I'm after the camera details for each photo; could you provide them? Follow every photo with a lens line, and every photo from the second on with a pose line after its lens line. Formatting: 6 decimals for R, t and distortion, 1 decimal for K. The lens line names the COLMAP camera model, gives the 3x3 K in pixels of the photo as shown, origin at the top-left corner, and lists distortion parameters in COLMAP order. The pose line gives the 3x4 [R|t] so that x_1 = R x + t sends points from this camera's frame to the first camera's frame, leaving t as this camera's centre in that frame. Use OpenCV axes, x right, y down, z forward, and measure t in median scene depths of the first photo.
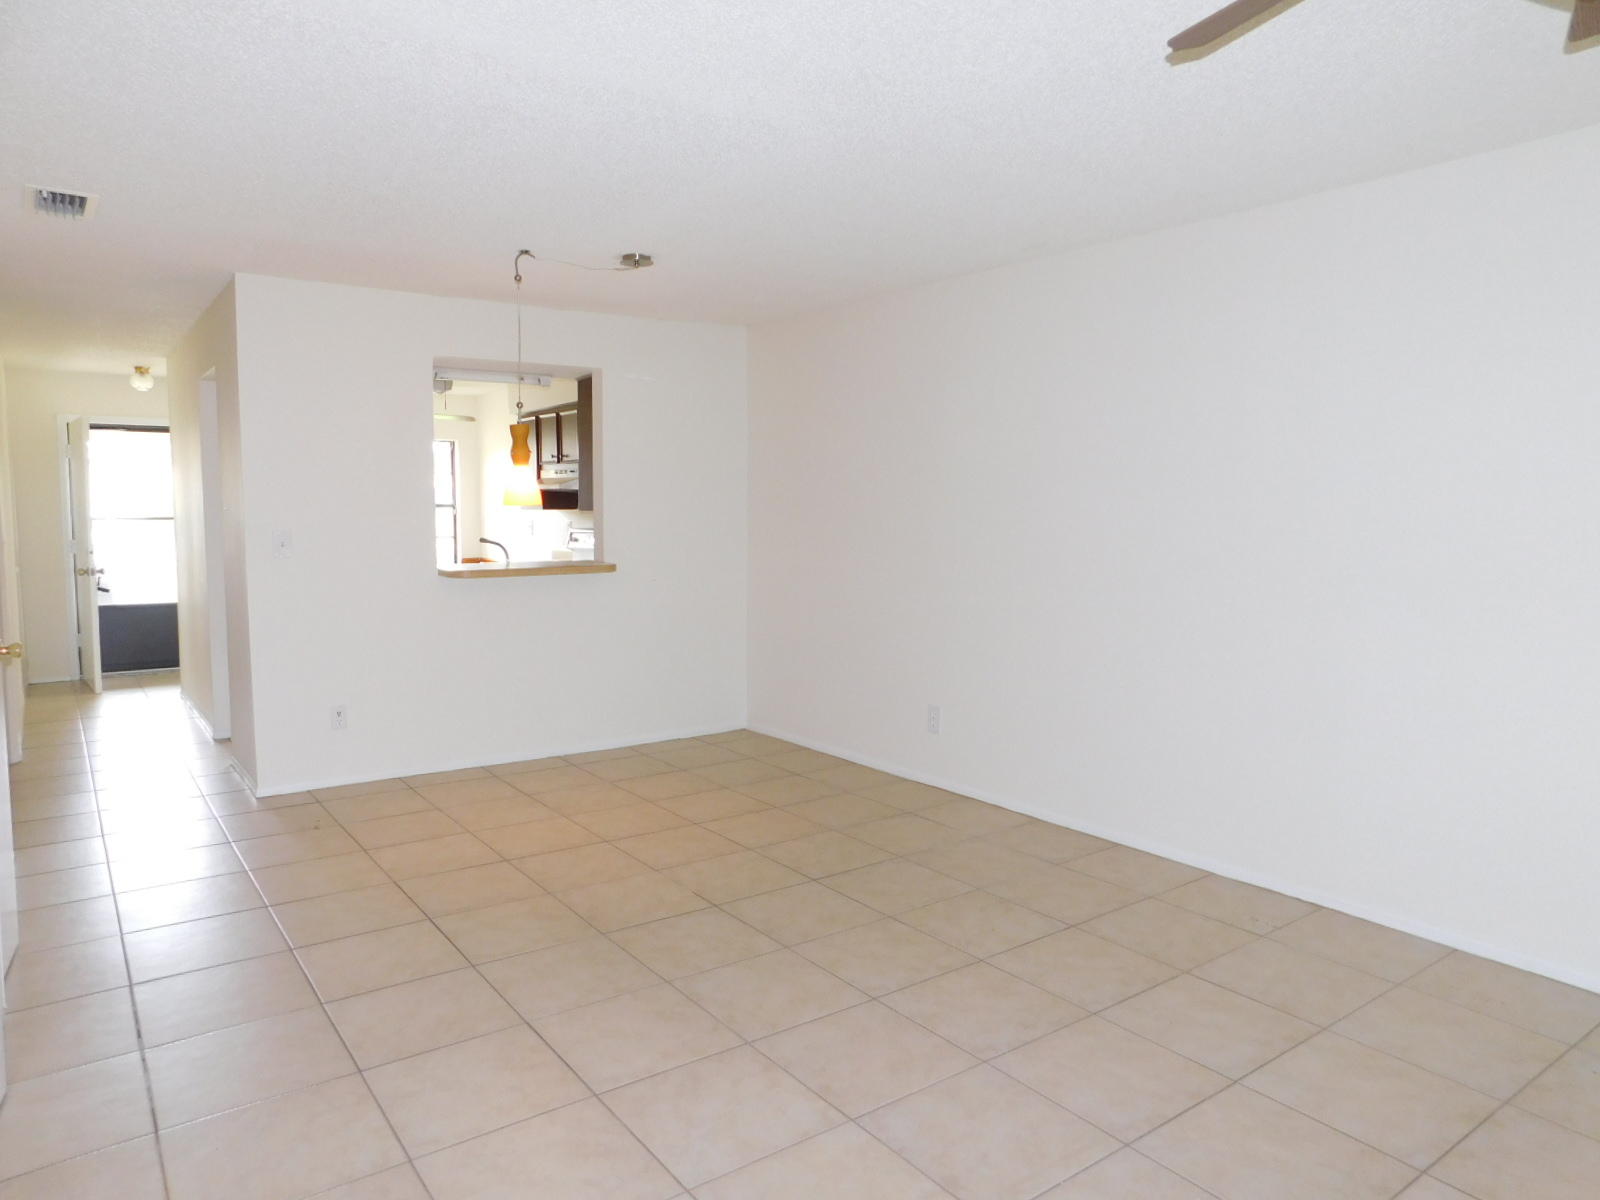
lens RADIAL K [[1045.8, 0, 800.7], [0, 1045.8, 600.2], [0, 0, 1]] dist [-0.054636, 0.026402]
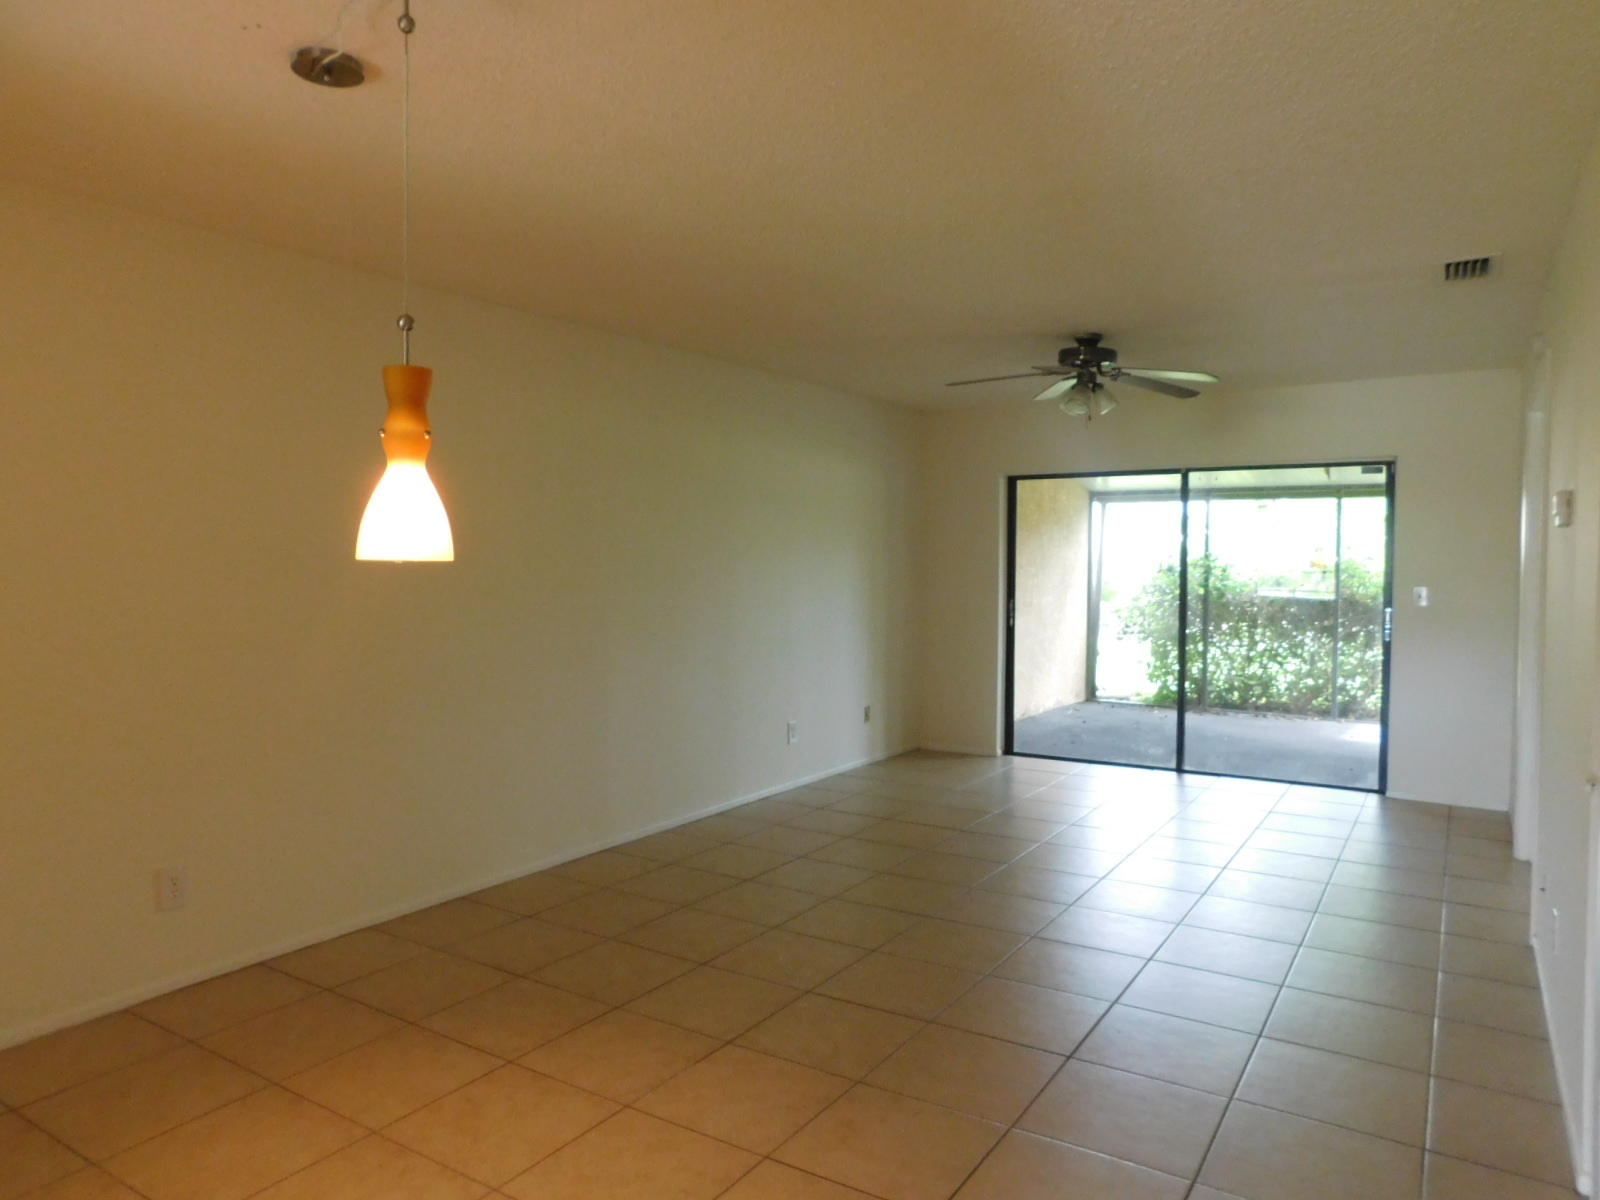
lens RADIAL K [[1045.8, 0, 793.3], [0, 1045.8, 607.7], [0, 0, 1]] dist [-0.054636, 0.026402]
pose [[-0.360944, -0.042610, 0.931613, -0.720313], [0.075831, 0.994307, 0.074857, -0.092931], [-0.929499, 0.097665, -0.355658, 1.016904]]
